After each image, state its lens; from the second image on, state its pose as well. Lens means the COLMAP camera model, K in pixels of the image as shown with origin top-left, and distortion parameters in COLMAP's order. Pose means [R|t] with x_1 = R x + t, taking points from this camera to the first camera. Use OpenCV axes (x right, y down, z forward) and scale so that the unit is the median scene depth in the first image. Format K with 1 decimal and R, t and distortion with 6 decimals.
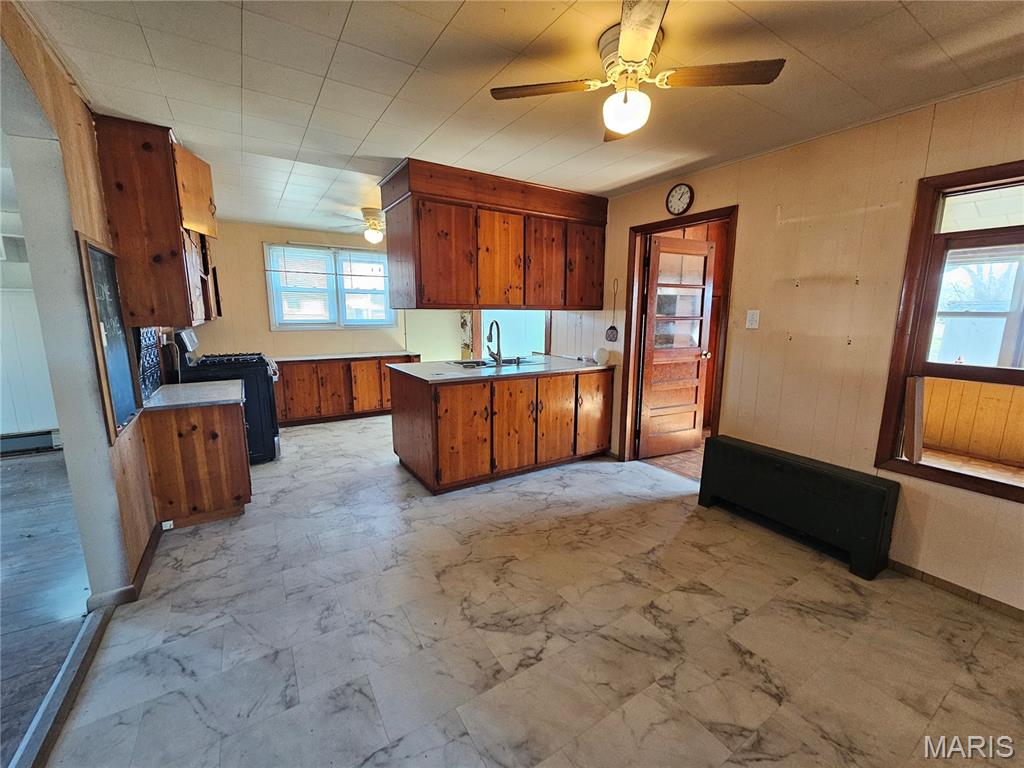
lens RADIAL K [[417.1, 0, 516.7], [0, 417.1, 380.5], [0, 0, 1]] dist [-0.000384, -0.000170]
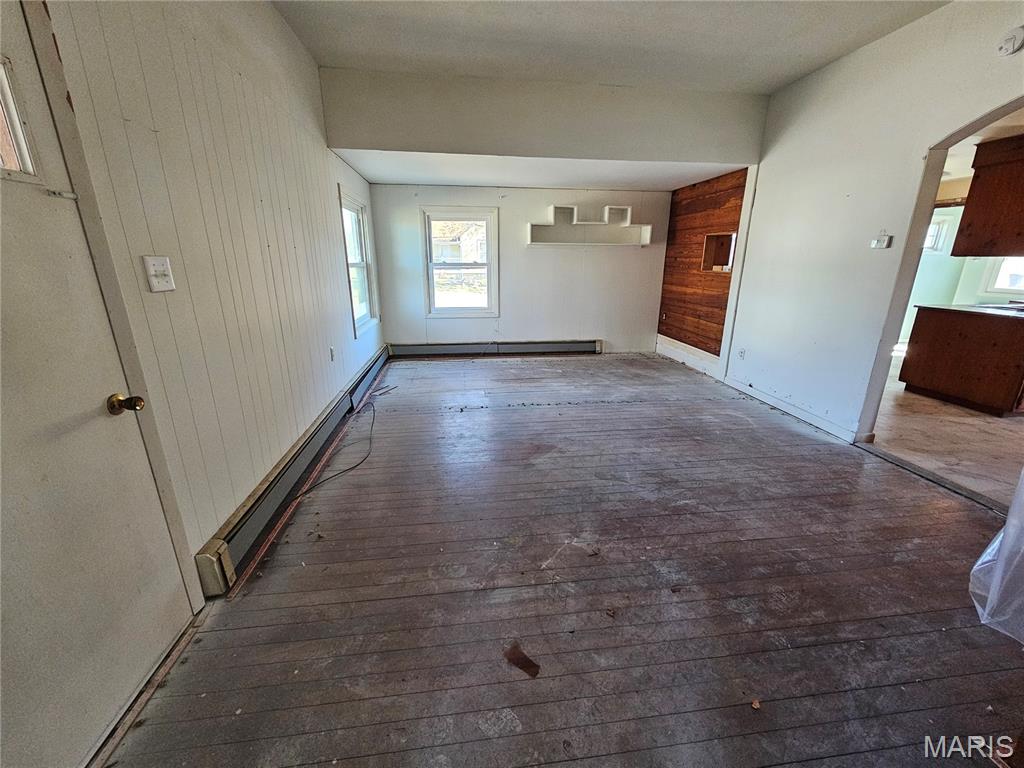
lens RADIAL K [[417.5, 0, 514.4], [0, 417.5, 385.8], [0, 0, 1]] dist [-0.000063, -0.000101]
pose [[0.904340, 0.123143, -0.408661, -1.455970], [-0.068653, 0.986976, 0.145484, 0.161598], [0.421254, -0.103511, 0.901016, -0.971868]]
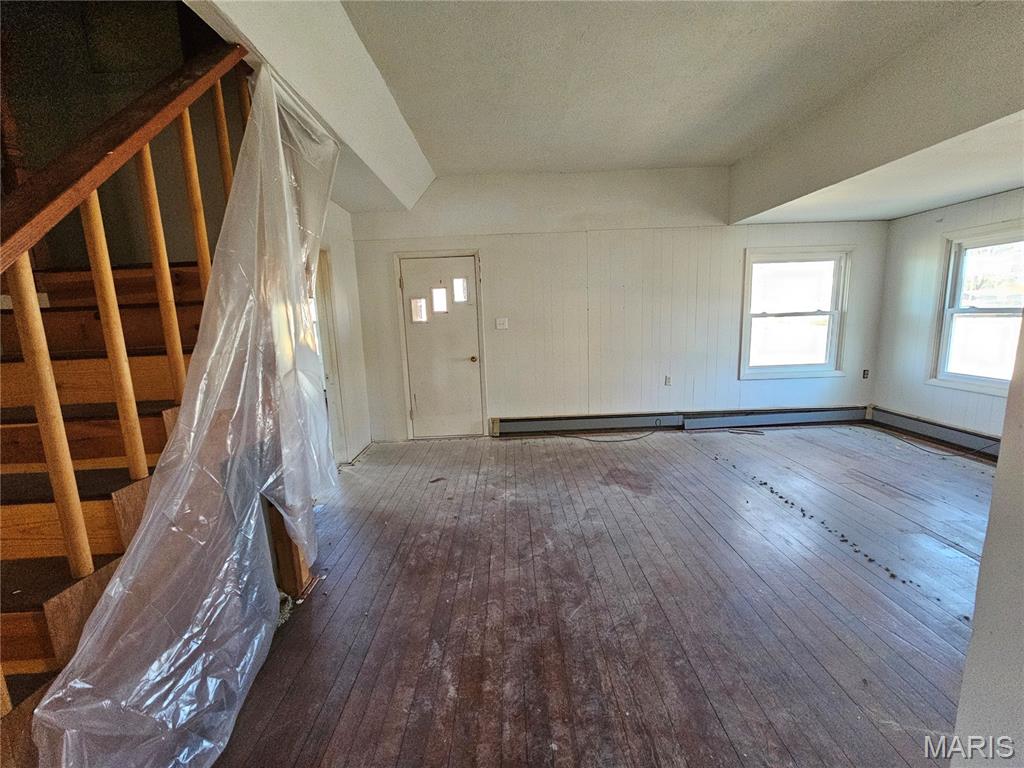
lens RADIAL K [[420.3, 0, 512.0], [0, 420.3, 384.0], [0, 0, 1]] dist [0.000958, 0.000511]
pose [[-0.535173, 0.150077, -0.831304, -0.452279], [-0.103498, 0.965028, 0.240849, -0.114544], [0.838378, 0.214934, -0.500925, 0.662473]]
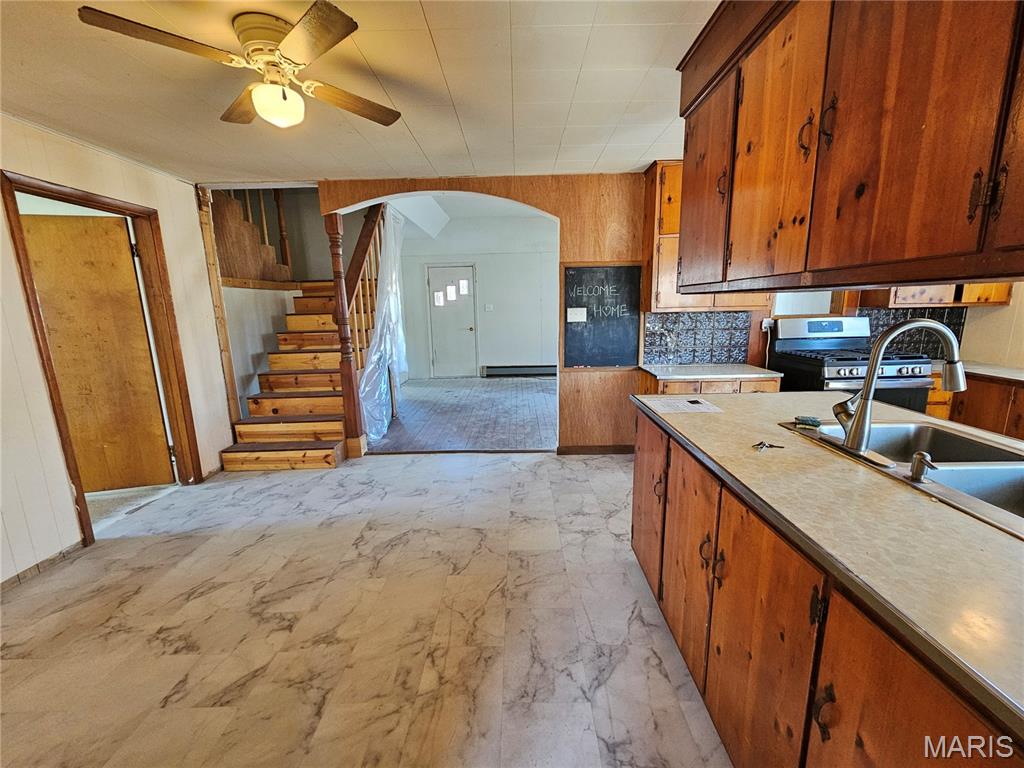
lens RADIAL K [[417.5, 0, 514.4], [0, 417.5, 385.8], [0, 0, 1]] dist [-0.000063, -0.000101]
pose [[-0.547259, 0.166041, -0.820328, 0.675058], [-0.121019, 0.954126, 0.273857, -0.259620], [0.828168, 0.249146, -0.502060, 1.632136]]
